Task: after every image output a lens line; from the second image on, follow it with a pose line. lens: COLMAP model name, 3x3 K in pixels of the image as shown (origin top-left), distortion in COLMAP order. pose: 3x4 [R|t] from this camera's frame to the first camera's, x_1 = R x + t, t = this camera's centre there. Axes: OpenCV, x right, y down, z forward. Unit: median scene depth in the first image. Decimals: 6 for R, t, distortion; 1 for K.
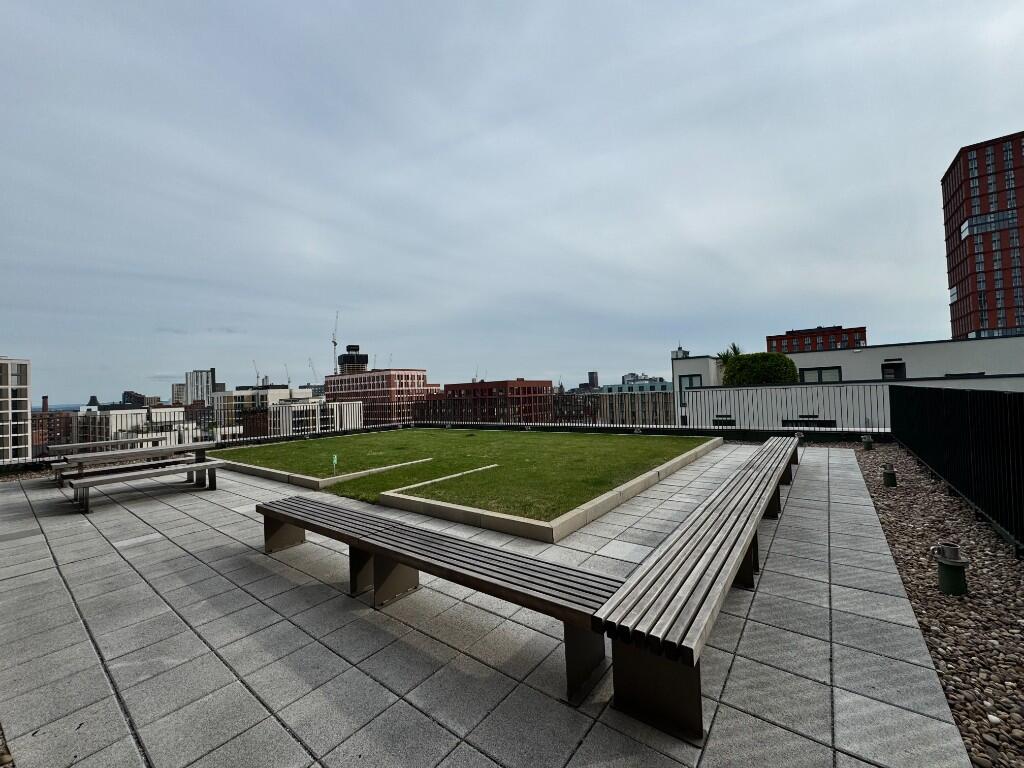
lens RADIAL K [[406.4, 0, 514.2], [0, 406.4, 383.3], [0, 0, 1]] dist [-0.002664, 0.000297]
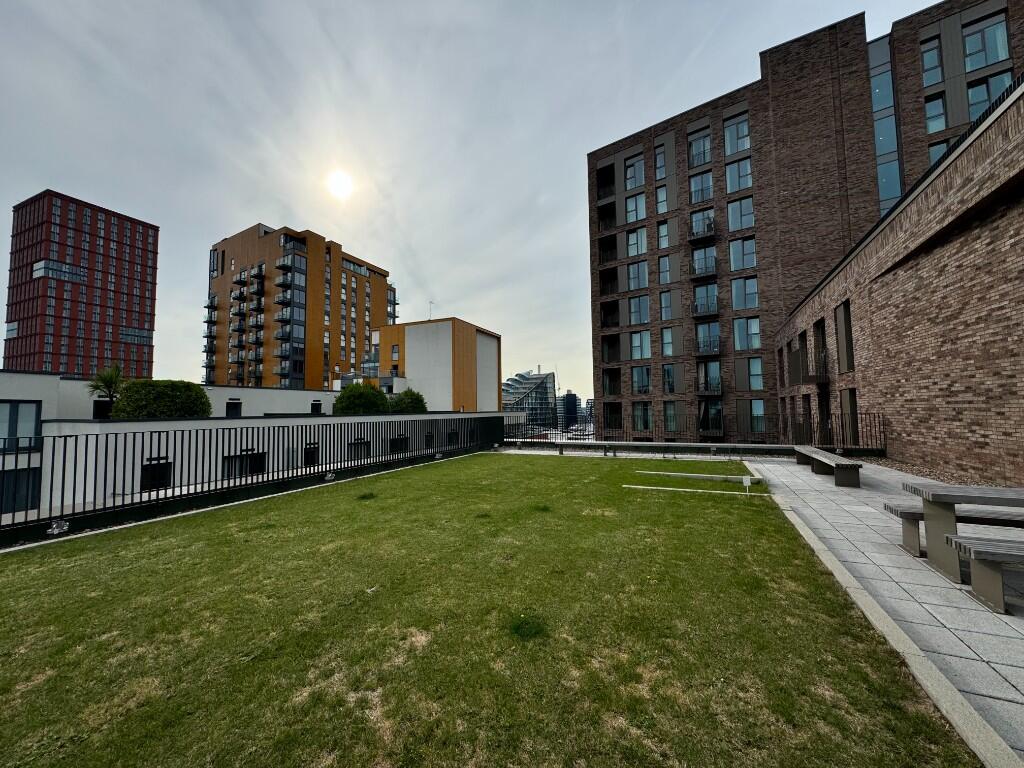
lens RADIAL K [[406.4, 0, 511.6], [0, 406.4, 380.0], [0, 0, 1]] dist [-0.002664, 0.000297]
pose [[-0.222232, 0.113200, 0.968400, -0.066189], [0.000938, 0.993261, -0.115891, 0.004066], [-0.974993, -0.024847, -0.220841, 0.092942]]
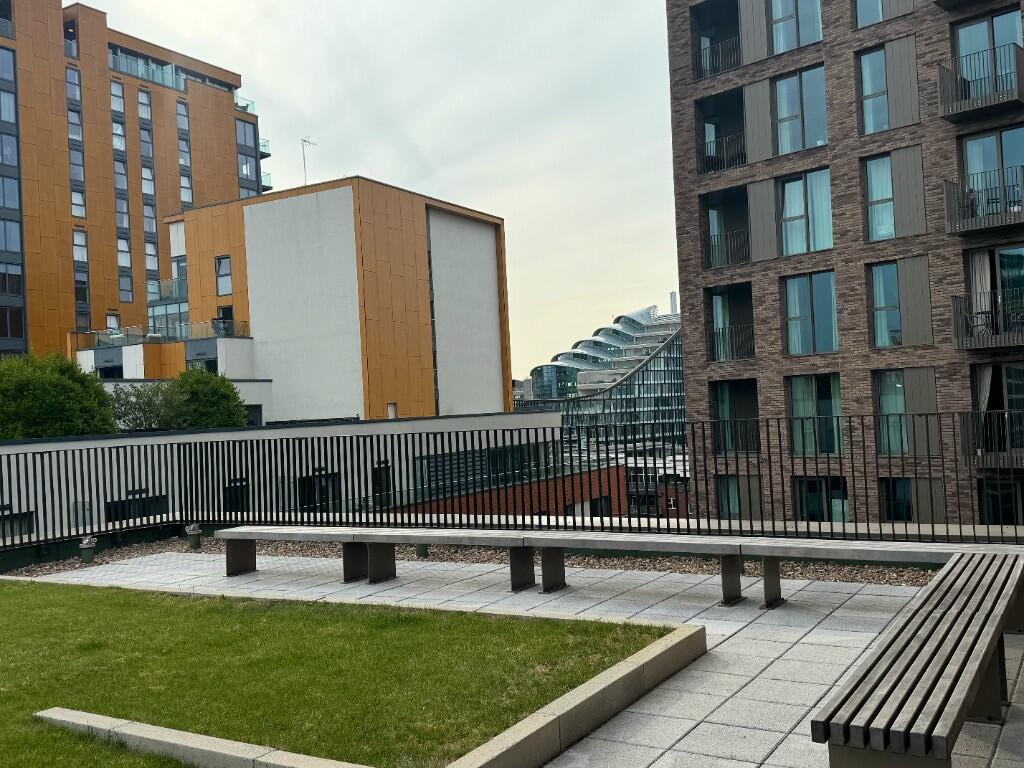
lens RADIAL K [[974.5, 0, 516.4], [0, 974.5, 383.1], [0, 0, 1]] dist [0.031731, 0.000000]
pose [[-0.112903, 0.071507, 0.991030, -0.039576], [0.033943, 0.997102, -0.068078, 0.002244], [-0.993026, 0.025952, -0.115003, 0.041945]]
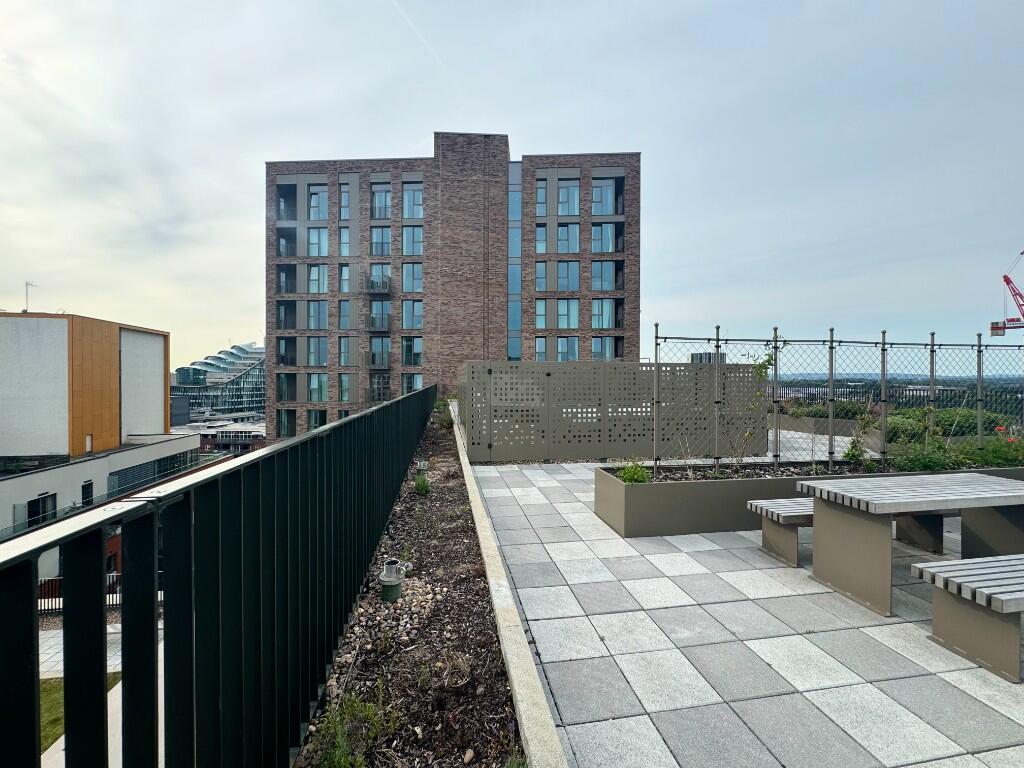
lens RADIAL K [[406.4, 0, 512.8], [0, 406.4, 383.3], [0, 0, 1]] dist [-0.002664, 0.000297]
pose [[-0.735274, 0.034816, 0.676875, -0.098035], [0.013875, 0.999244, -0.036326, -0.043718], [-0.677627, -0.017317, -0.735201, 0.056871]]
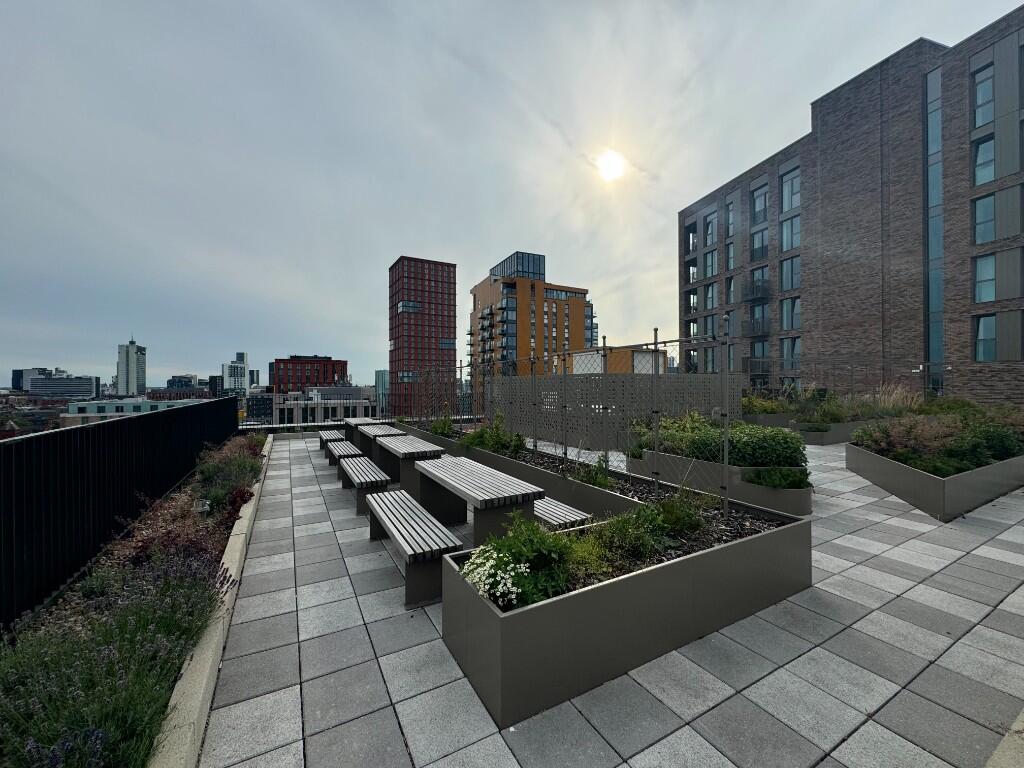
lens RADIAL K [[406.4, 0, 507.9], [0, 406.4, 382.9], [0, 0, 1]] dist [-0.002664, 0.000297]
pose [[0.403111, 0.046353, 0.913977, -0.162984], [-0.036743, 0.998731, -0.034446, -0.042758], [-0.914413, -0.019697, 0.404302, -0.038092]]
